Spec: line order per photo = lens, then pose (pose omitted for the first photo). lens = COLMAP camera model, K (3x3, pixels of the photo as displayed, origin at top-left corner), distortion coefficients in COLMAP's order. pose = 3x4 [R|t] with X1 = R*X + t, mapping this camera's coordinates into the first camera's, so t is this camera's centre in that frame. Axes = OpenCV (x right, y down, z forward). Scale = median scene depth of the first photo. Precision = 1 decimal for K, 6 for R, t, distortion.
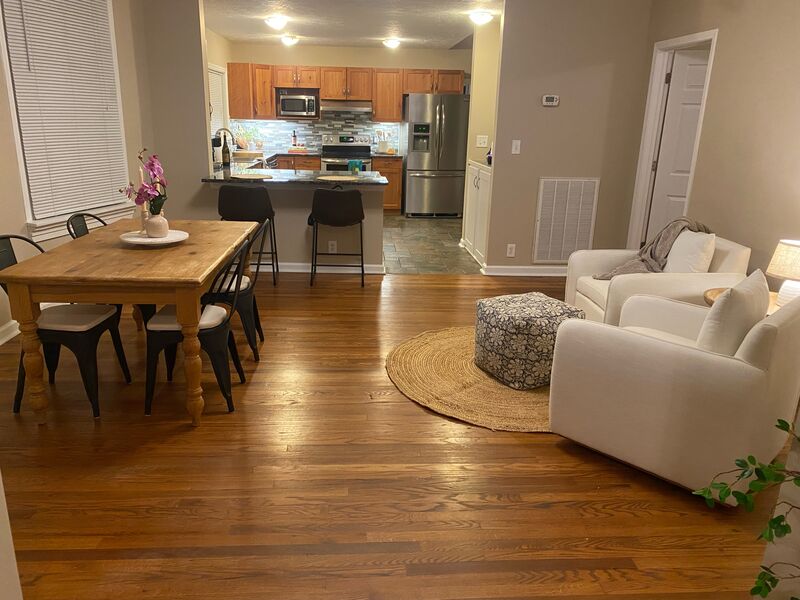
lens RADIAL K [[595.9, 0, 399.9], [0, 595.9, 303.0], [0, 0, 1]] dist [0.002617, -0.009285]
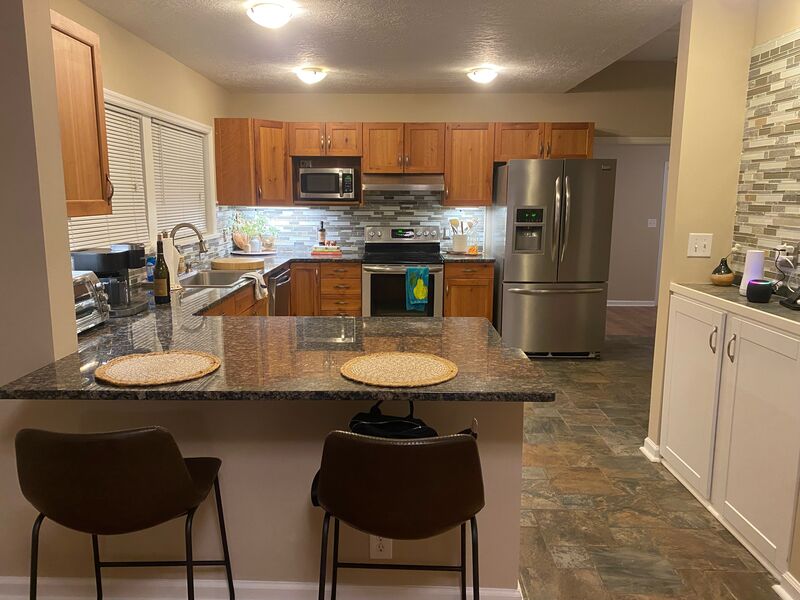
lens RADIAL K [[611.9, 0, 395.6], [0, 611.9, 298.8], [0, 0, 1]] dist [0.037190, -0.002465]
pose [[0.996478, -0.006368, -0.083617, -0.044701], [-0.005439, 0.990106, -0.140217, -0.118357], [0.083682, 0.140178, 0.986584, 0.378248]]
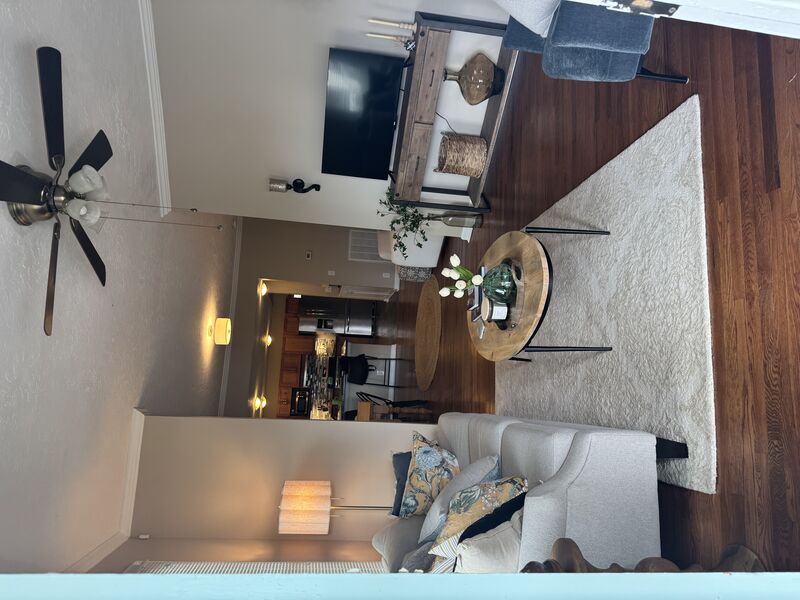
lens RADIAL K [[563.2, 0, 400.8], [0, 563.2, 299.7], [0, 0, 1]] dist [0.017172, -0.028702]
pose [[0.034623, -0.994874, 0.095007, -0.033959], [0.989886, 0.021052, -0.140293, 0.130182], [0.137574, 0.098904, 0.985541, -0.457473]]
